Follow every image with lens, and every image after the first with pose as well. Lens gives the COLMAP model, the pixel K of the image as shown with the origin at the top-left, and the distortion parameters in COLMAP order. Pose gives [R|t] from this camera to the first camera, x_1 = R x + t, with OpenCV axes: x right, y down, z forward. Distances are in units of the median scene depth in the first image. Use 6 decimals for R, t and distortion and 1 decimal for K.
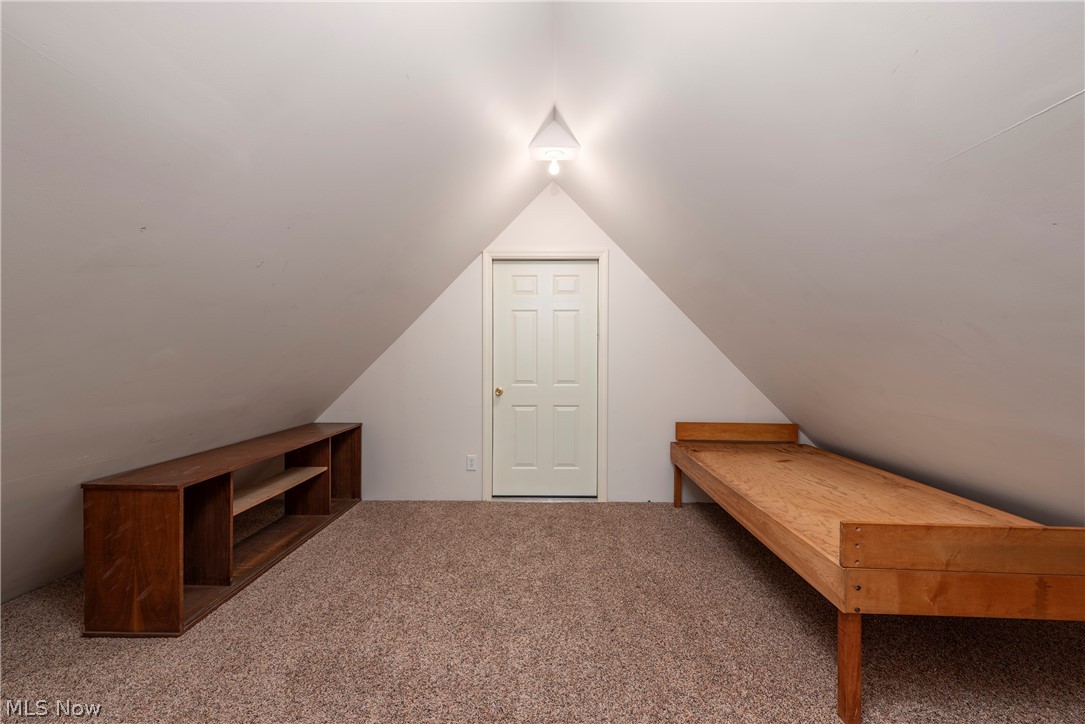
lens RADIAL K [[431.6, 0, 542.2], [0, 431.6, 360.6], [0, 0, 1]] dist [-0.000561, -0.001224]
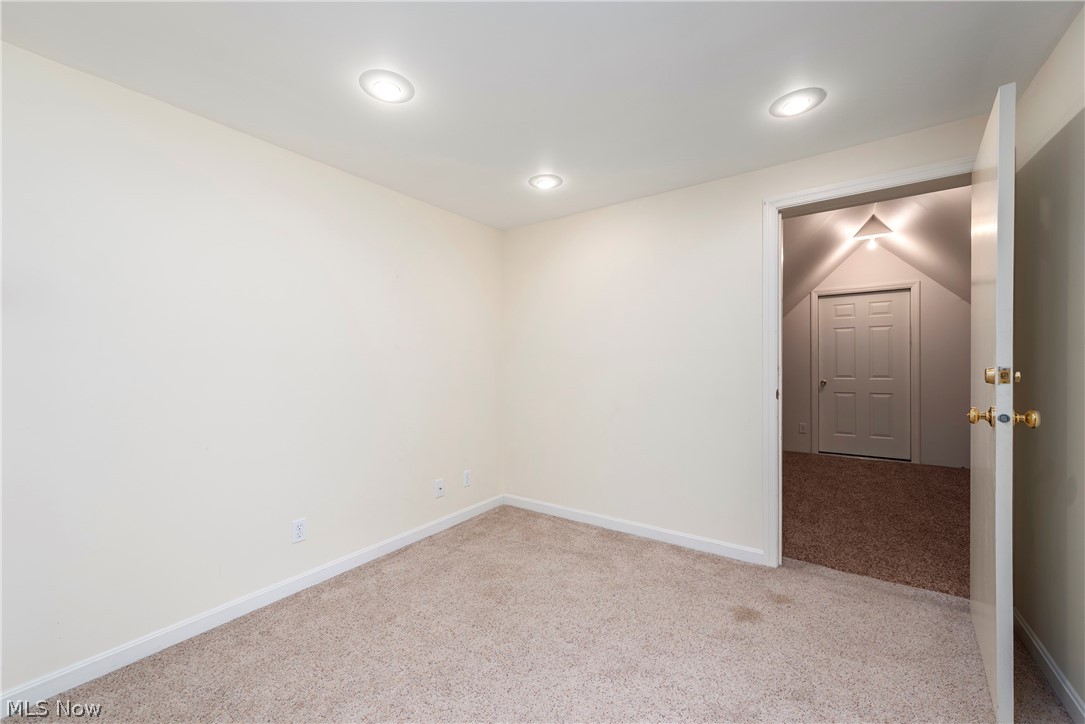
lens RADIAL K [[431.6, 0, 522.6], [0, 431.6, 367.4], [0, 0, 1]] dist [-0.000561, -0.001224]
pose [[0.813468, -0.008835, -0.581543, -0.079919], [0.007031, 0.999961, -0.005357, 0.018967], [0.581567, 0.000269, 0.813498, -0.851411]]
